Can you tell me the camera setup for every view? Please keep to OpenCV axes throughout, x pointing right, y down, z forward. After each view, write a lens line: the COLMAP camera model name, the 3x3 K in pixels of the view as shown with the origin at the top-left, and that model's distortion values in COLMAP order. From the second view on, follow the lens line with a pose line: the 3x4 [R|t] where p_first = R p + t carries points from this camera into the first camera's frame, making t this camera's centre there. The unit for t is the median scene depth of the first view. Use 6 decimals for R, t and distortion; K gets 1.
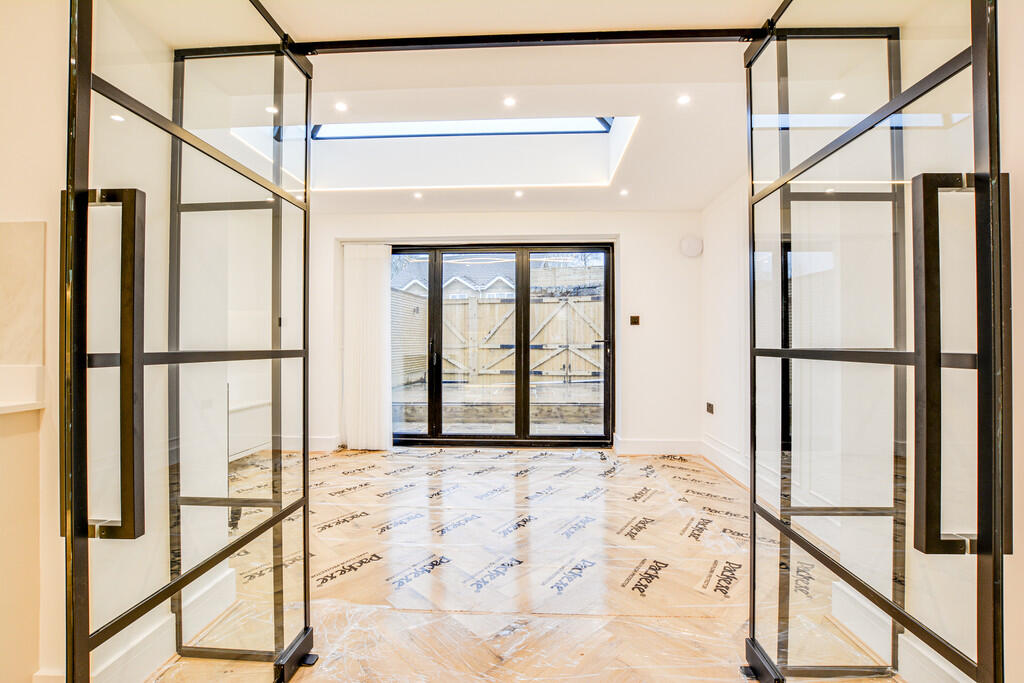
lens RADIAL K [[449.0, 0, 512.0], [0, 449.0, 341.5], [0, 0, 1]] dist [-0.020848, 0.000075]
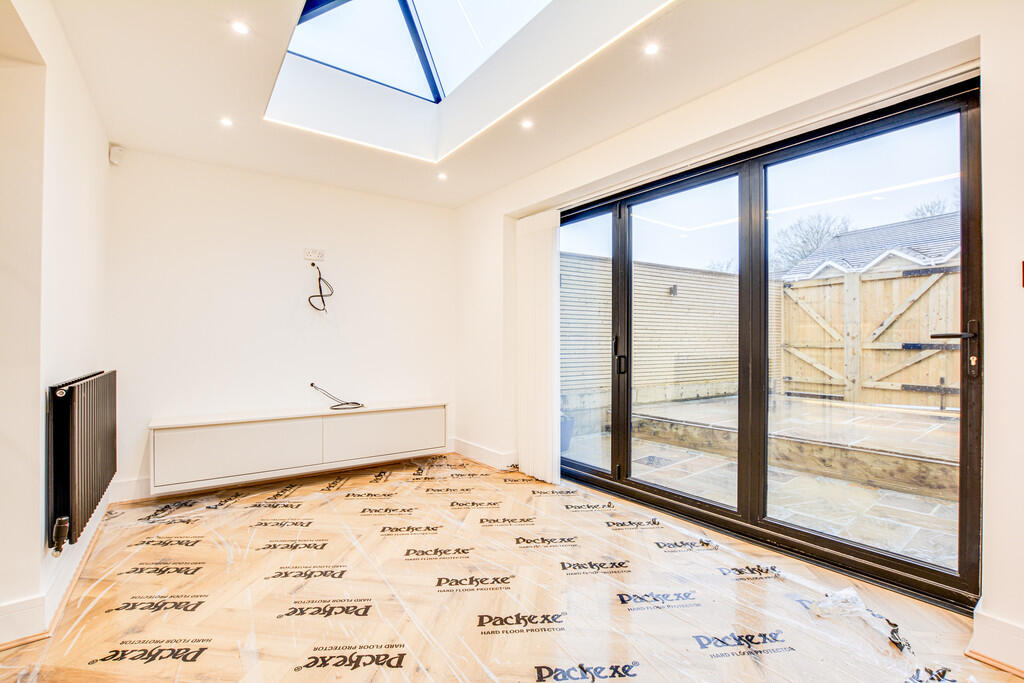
lens RADIAL K [[449.0, 0, 512.0], [0, 449.0, 341.5], [0, 0, 1]] dist [-0.020848, 0.000075]
pose [[0.636983, -0.002623, -0.770874, 0.248185], [0.005124, 0.999987, 0.000832, 0.002176], [0.770861, -0.004480, 0.636988, 0.448305]]
